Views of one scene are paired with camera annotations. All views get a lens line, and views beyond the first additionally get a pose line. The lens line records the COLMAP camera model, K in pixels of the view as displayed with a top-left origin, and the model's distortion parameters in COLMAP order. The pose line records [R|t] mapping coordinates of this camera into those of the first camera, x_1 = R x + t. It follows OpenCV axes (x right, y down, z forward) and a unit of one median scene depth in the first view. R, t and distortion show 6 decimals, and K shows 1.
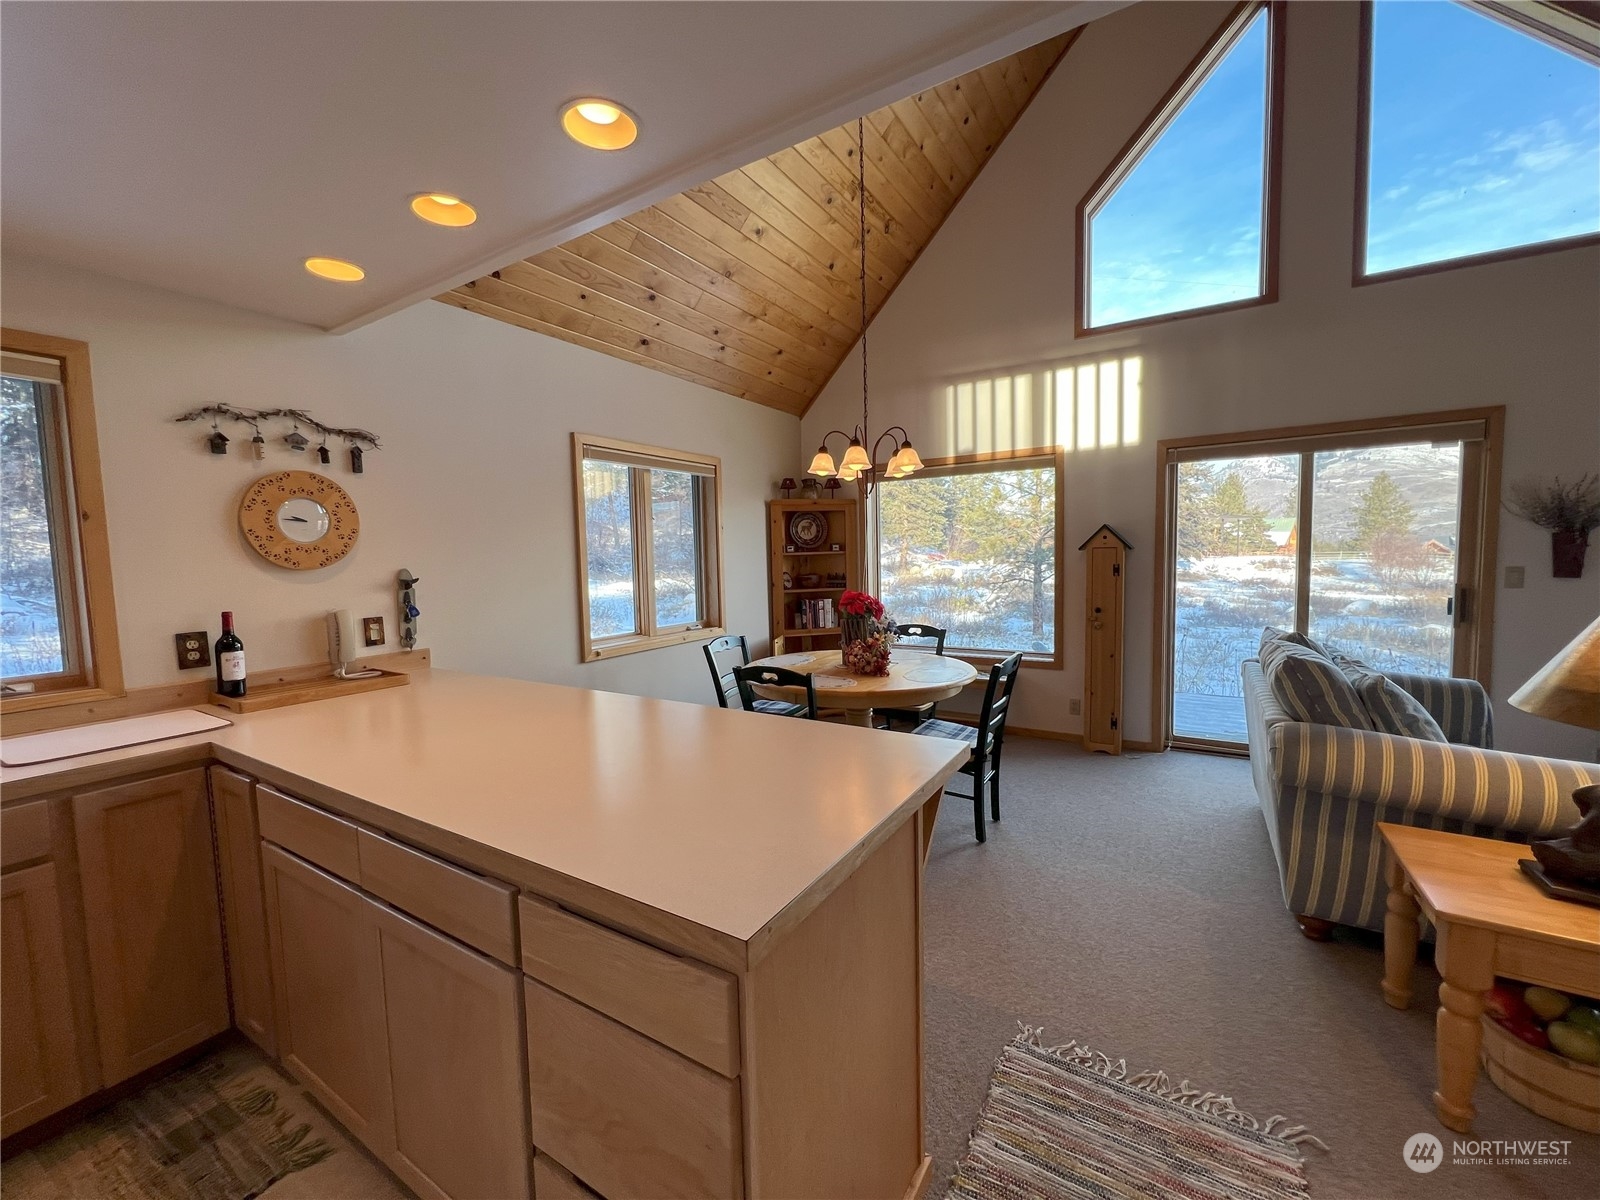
lens RADIAL K [[637.1, 0, 799.2], [0, 637.1, 600.2], [0, 0, 1]] dist [-0.000857, -0.000222]
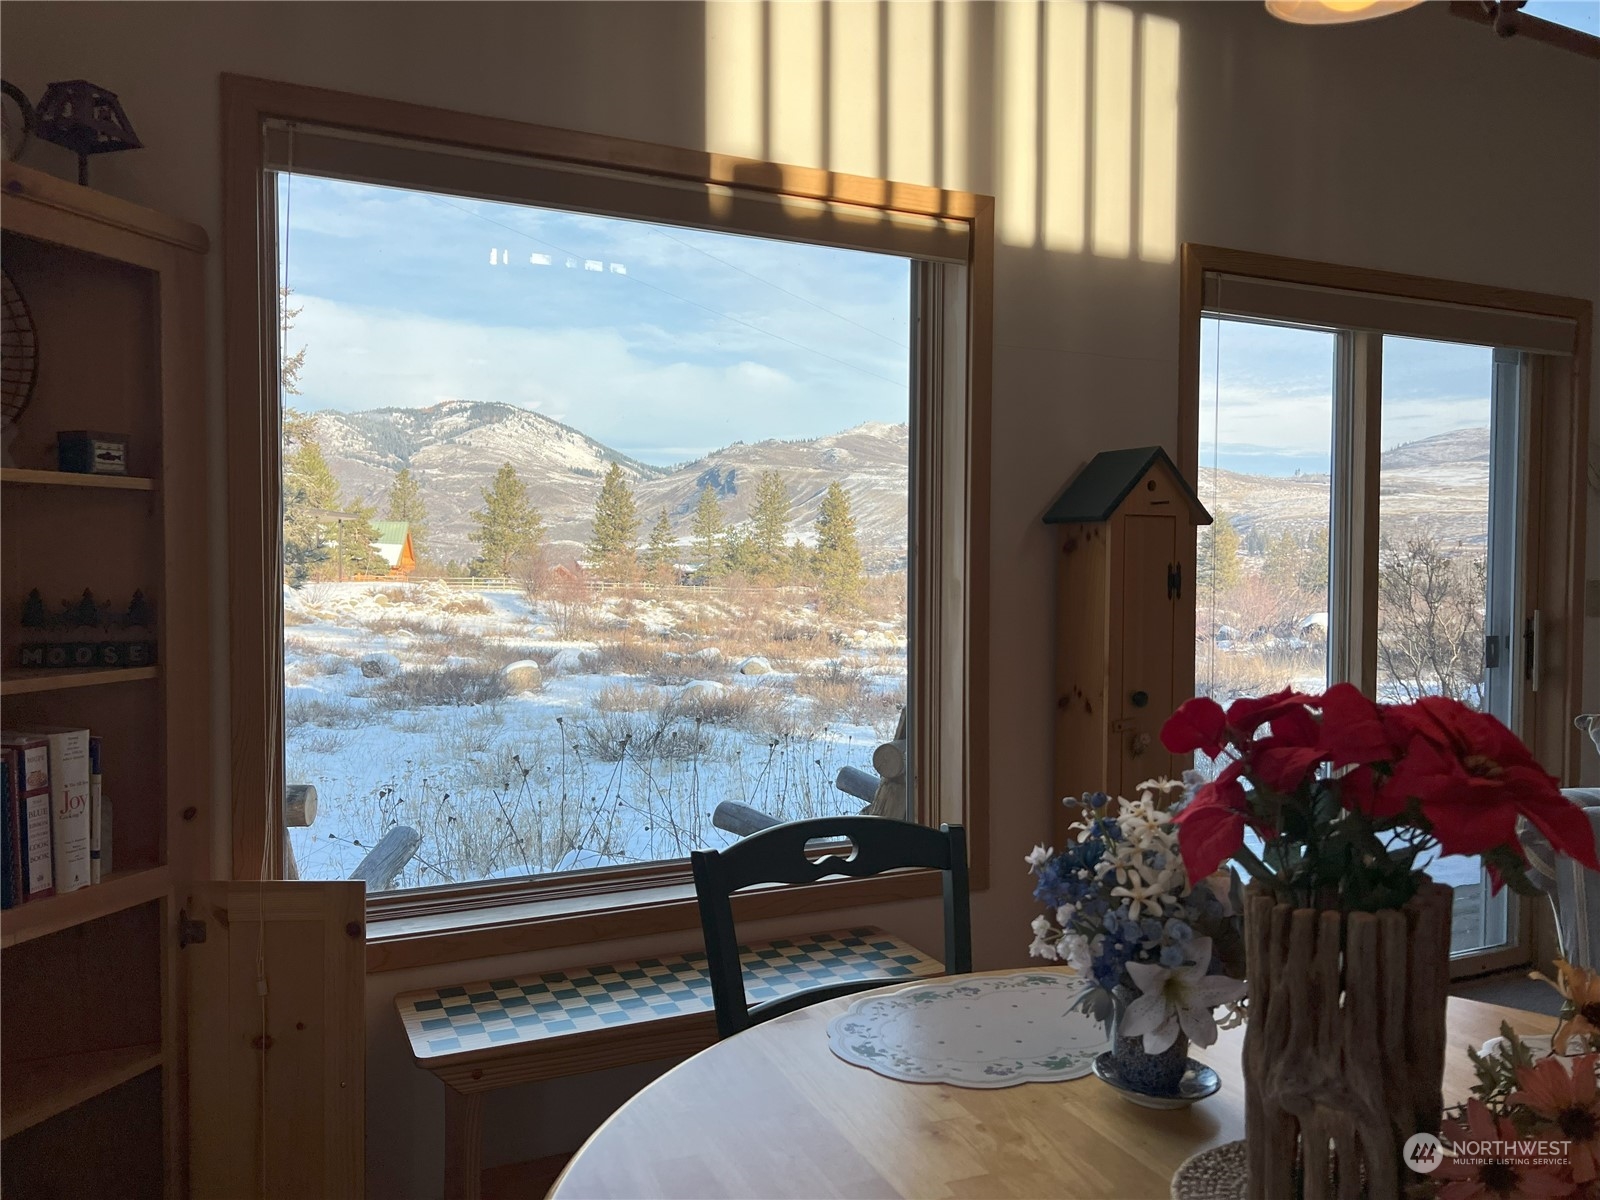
lens RADIAL K [[1195.8, 0, 802.5], [0, 1195.8, 606.6], [0, 0, 1]] dist [0.071205, -0.093707]
pose [[0.544910, -0.002512, 0.838491, -0.196860], [0.042291, 0.998805, -0.024492, -0.030035], [-0.837428, 0.048807, 0.544365, 0.940515]]
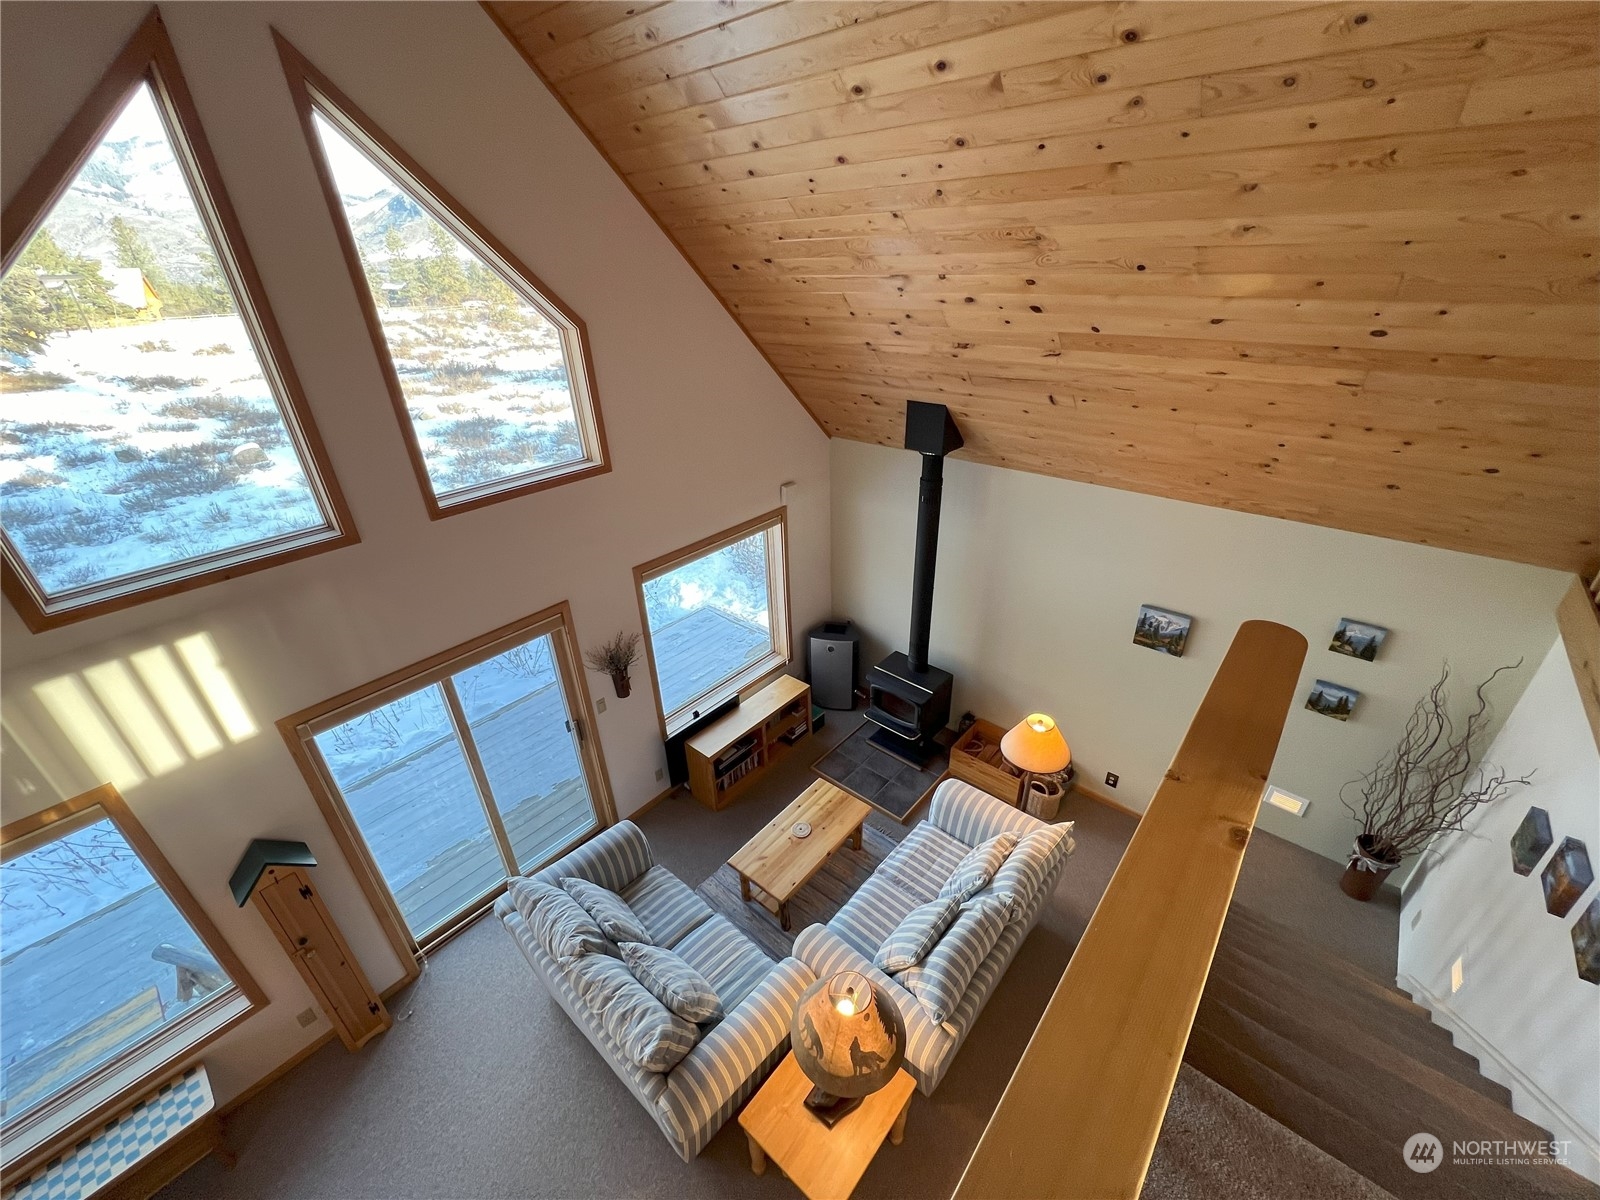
lens RADIAL K [[637.4, 0, 800.8], [0, 637.4, 599.0], [0, 0, 1]] dist [-0.001758, -0.000520]
pose [[0.161729, -0.448256, 0.879153, 0.085880], [0.096814, 0.893791, 0.437909, -0.750777], [-0.982075, 0.014292, 0.187949, 0.297627]]
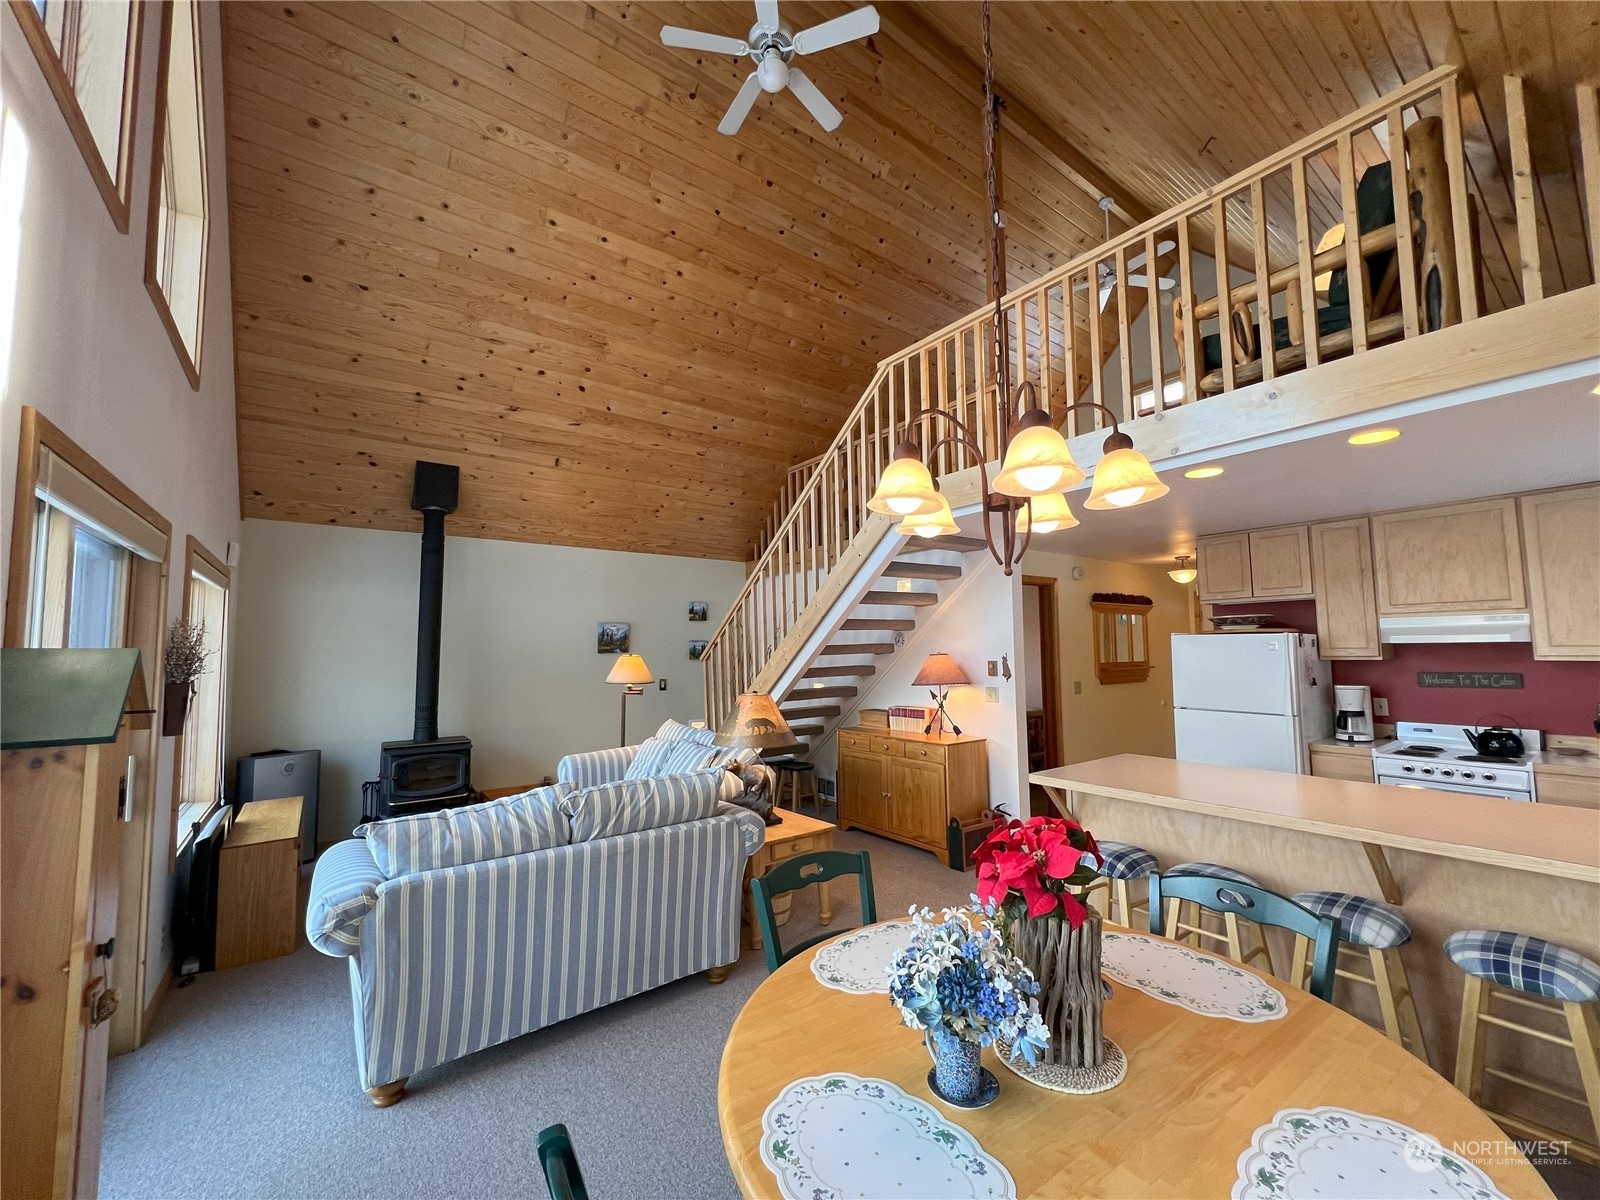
lens RADIAL K [[635.9, 0, 800.0], [0, 635.9, 600.4], [0, 0, 1]] dist [-0.000033, -0.000579]
pose [[-0.929318, 0.063943, 0.363702, 0.075486], [0.061345, 0.997941, -0.018705, -0.136212], [-0.364150, 0.004929, -0.931327, 1.351686]]
